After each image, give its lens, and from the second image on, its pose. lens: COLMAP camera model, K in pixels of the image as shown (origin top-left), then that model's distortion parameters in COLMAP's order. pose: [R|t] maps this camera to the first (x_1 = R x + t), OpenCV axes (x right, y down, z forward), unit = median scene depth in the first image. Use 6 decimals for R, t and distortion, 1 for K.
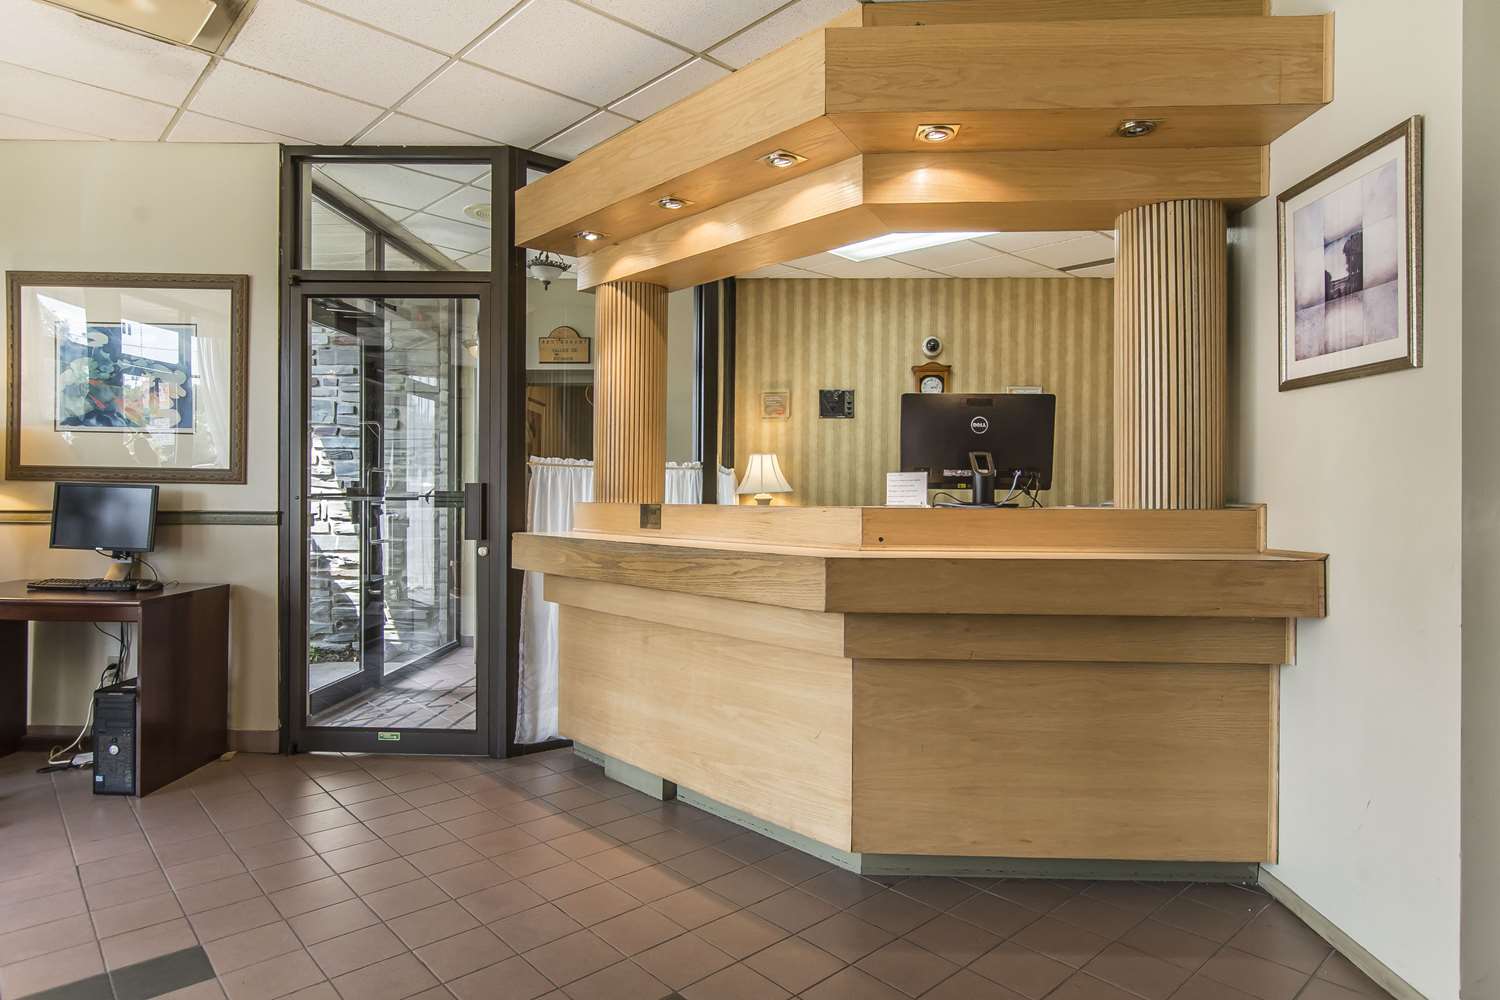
lens RADIAL K [[870.1, 0, 756.0], [0, 870.1, 500.4], [0, 0, 1]] dist [0.003120, -0.001841]
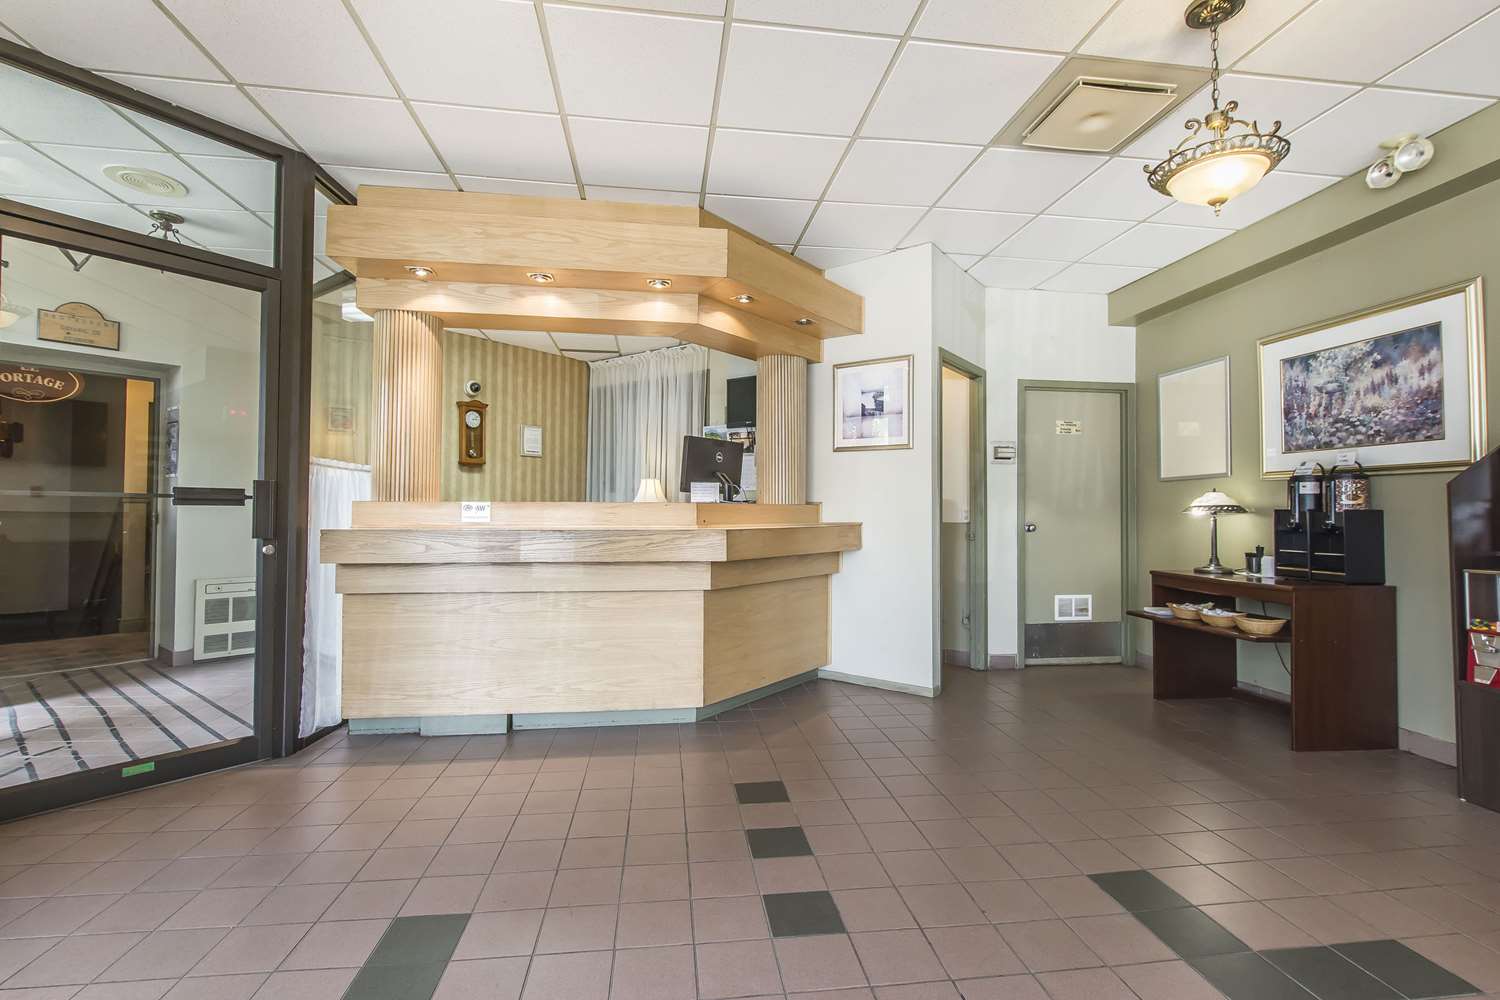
lens RADIAL K [[680.7, 0, 749.2], [0, 680.7, 502.1], [0, 0, 1]] dist [0.000850, -0.000605]
pose [[0.575756, 0.007582, 0.817587, -0.905178], [0.005664, 0.999896, -0.013261, 0.025487], [-0.817602, 0.012266, 0.575653, 0.158275]]
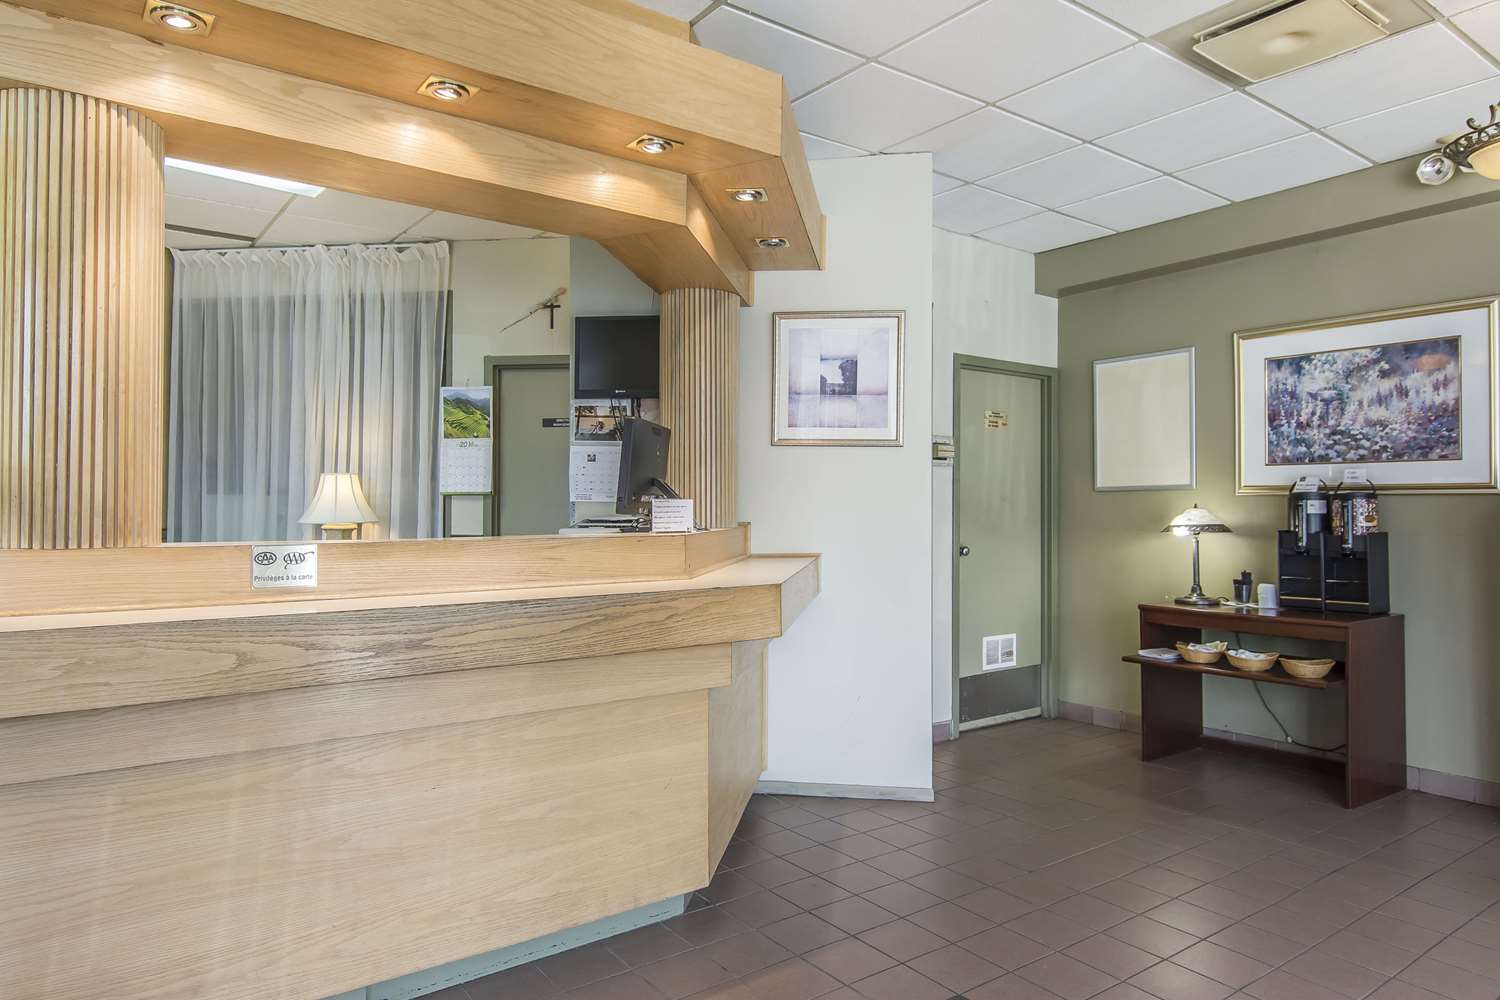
lens RADIAL K [[944.9, 0, 749.9], [0, 944.9, 499.8], [0, 0, 1]] dist [0.005670, 0.000587]
pose [[0.110202, 0.000995, 0.993909, -0.931103], [0.007205, 0.999972, -0.001800, -0.029184], [-0.993883, 0.007360, 0.110192, 0.814469]]
